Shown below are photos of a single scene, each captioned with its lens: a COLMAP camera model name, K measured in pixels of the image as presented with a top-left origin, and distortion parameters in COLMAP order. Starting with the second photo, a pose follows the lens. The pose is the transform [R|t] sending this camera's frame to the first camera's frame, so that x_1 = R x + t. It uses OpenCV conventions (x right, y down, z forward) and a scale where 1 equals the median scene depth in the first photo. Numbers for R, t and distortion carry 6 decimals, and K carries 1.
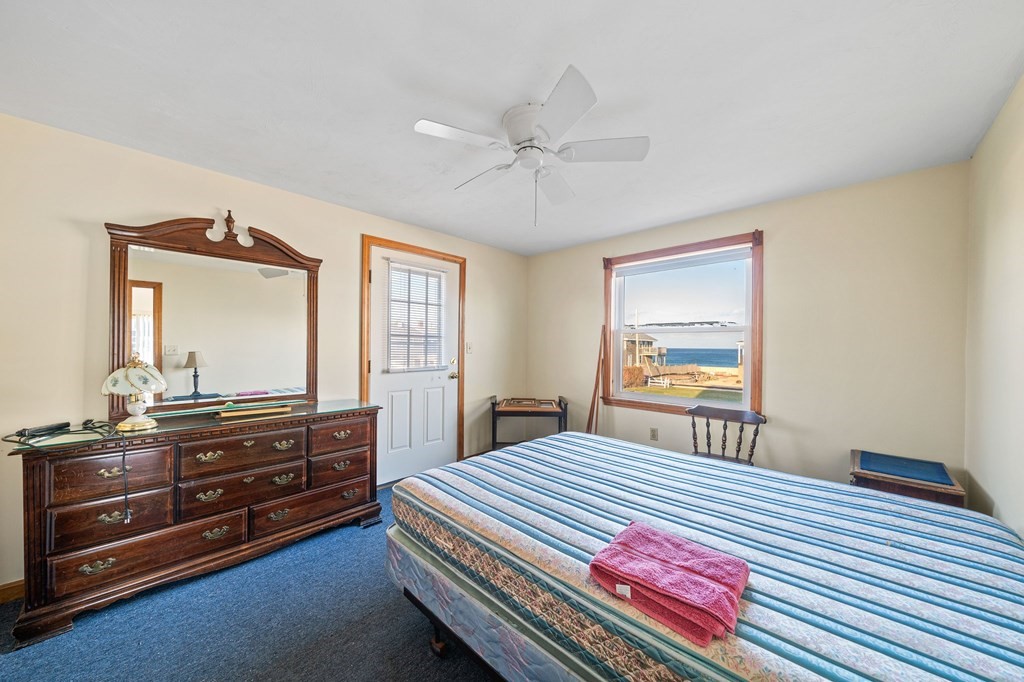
lens RADIAL K [[354.6, 0, 509.8], [0, 354.6, 349.8], [0, 0, 1]] dist [-0.006969, 0.000015]
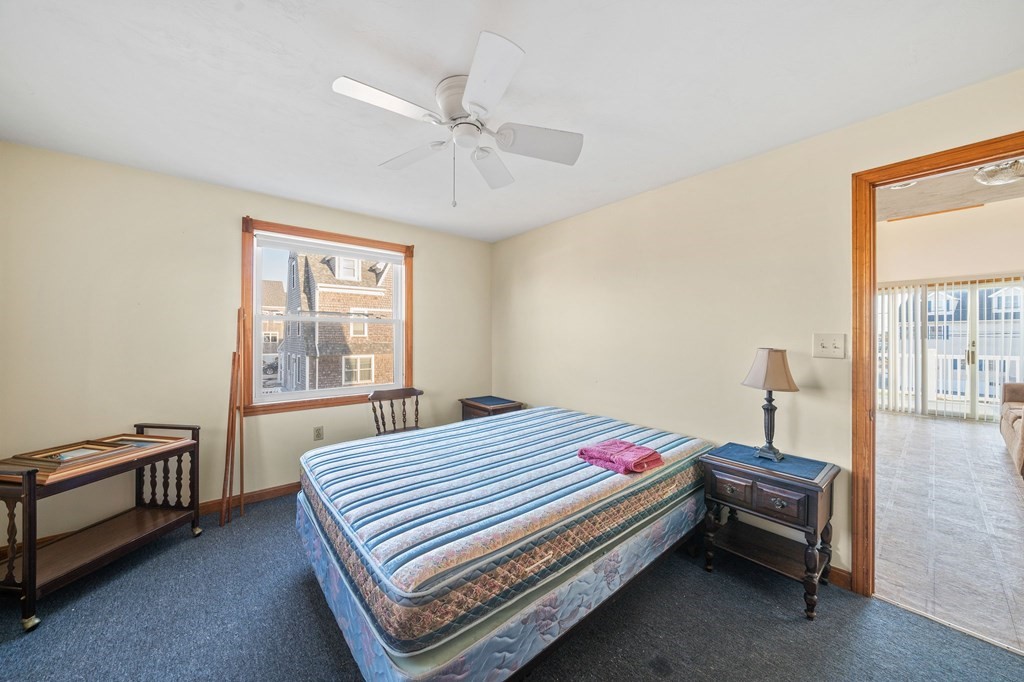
lens RADIAL K [[358.7, 0, 512.0], [0, 358.7, 341.0], [0, 0, 1]] dist [-0.000565, -0.000039]
pose [[0.102739, -0.020229, 0.994503, -0.698336], [0.011852, 0.999747, 0.019111, -0.016338], [-0.994638, 0.009824, 0.102953, 0.631475]]
